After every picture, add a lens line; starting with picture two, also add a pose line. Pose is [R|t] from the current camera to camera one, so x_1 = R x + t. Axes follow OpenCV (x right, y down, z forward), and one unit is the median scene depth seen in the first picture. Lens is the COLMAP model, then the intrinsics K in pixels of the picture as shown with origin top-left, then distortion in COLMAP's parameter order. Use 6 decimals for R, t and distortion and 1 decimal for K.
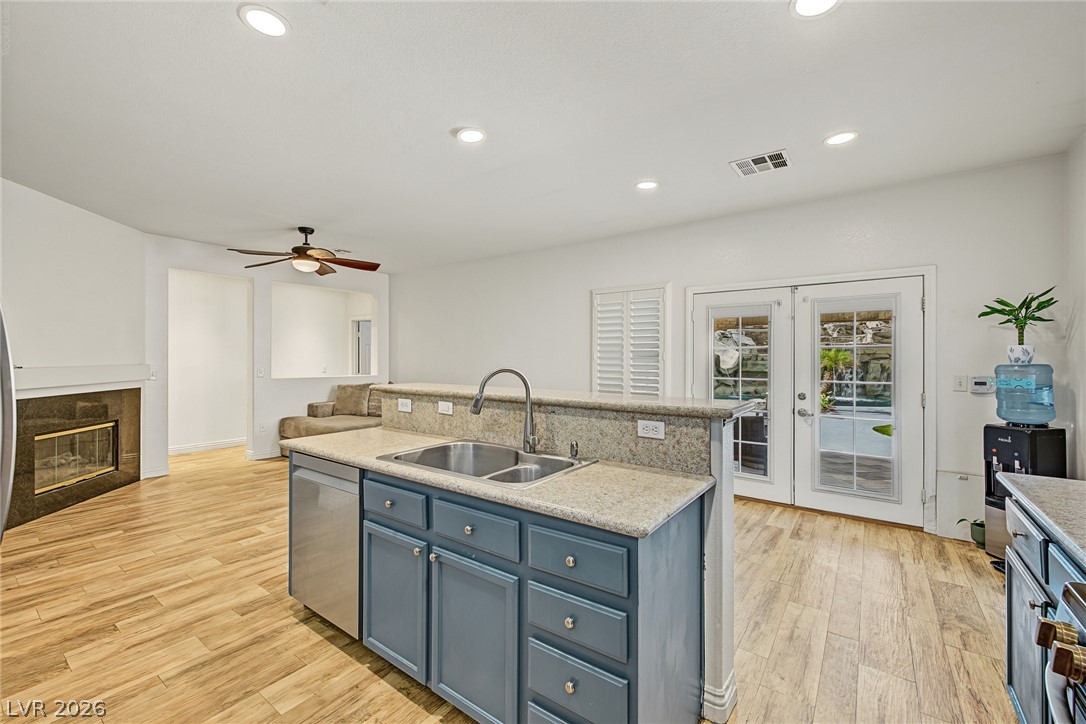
lens RADIAL K [[455.1, 0, 534.4], [0, 455.1, 357.1], [0, 0, 1]] dist [0.010928, -0.000636]
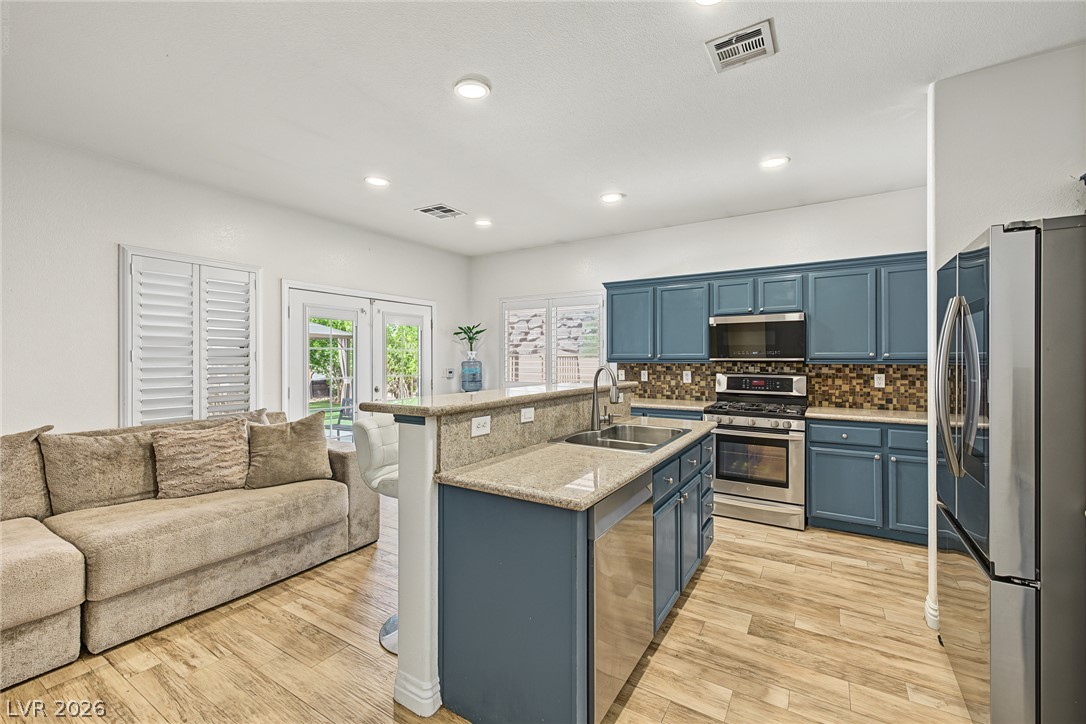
lens RADIAL K [[455.1, 0, 546.3], [0, 455.1, 358.0], [0, 0, 1]] dist [0.010928, -0.000636]
pose [[-0.090498, -0.001091, 0.995896, -0.852443], [0.000688, 0.999999, 0.001158, 0.000216], [-0.995896, 0.000790, -0.090497, 0.826651]]
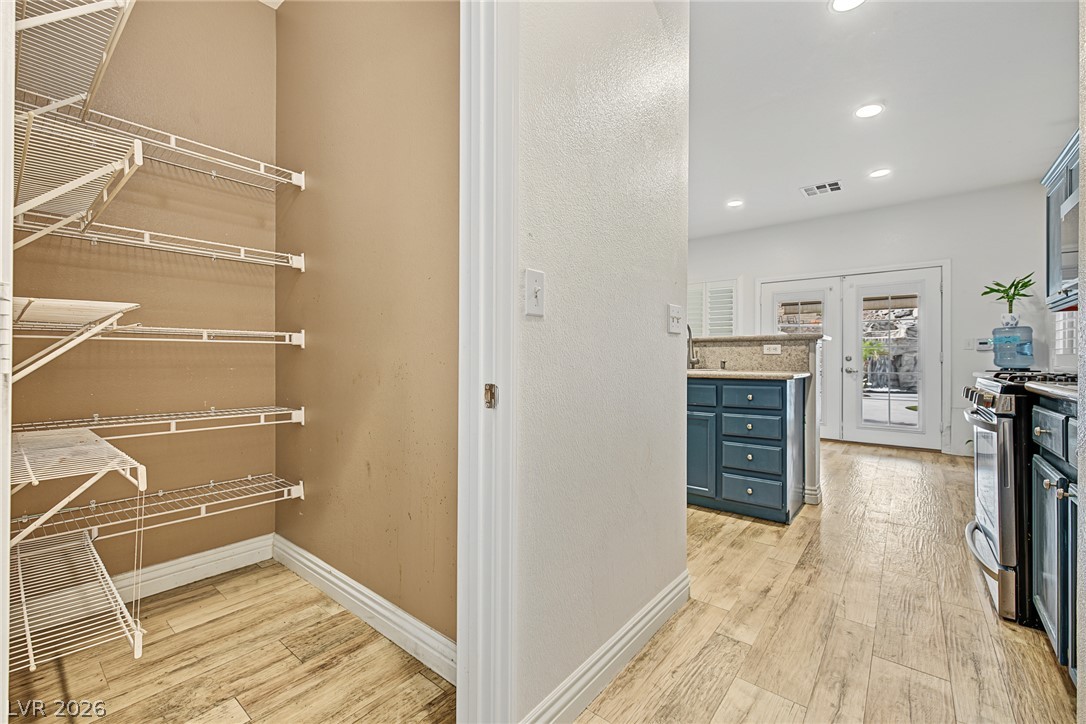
lens RADIAL K [[455.1, 0, 536.9], [0, 455.1, 359.2], [0, 0, 1]] dist [0.010928, -0.000636]
pose [[0.999061, 0.000609, -0.043326, -0.333965], [-0.000677, 0.999999, -0.001565, 0.114021], [0.043325, 0.001593, 0.999060, -0.469372]]
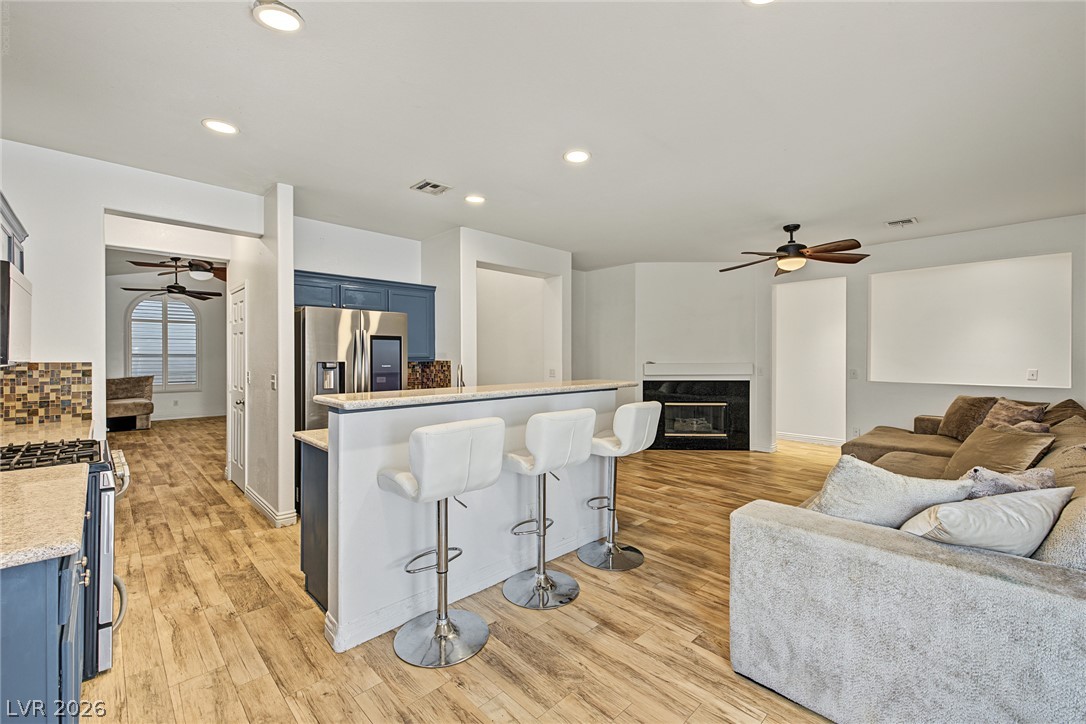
lens RADIAL K [[462.1, 0, 542.9], [0, 462.1, 360.5], [0, 0, 1]] dist [0.002097, 0.000403]
pose [[-0.165504, 0.005422, -0.986194, 0.849131], [-0.003485, 0.999975, 0.006083, 0.003027], [0.986203, 0.004443, -0.165481, 0.965565]]
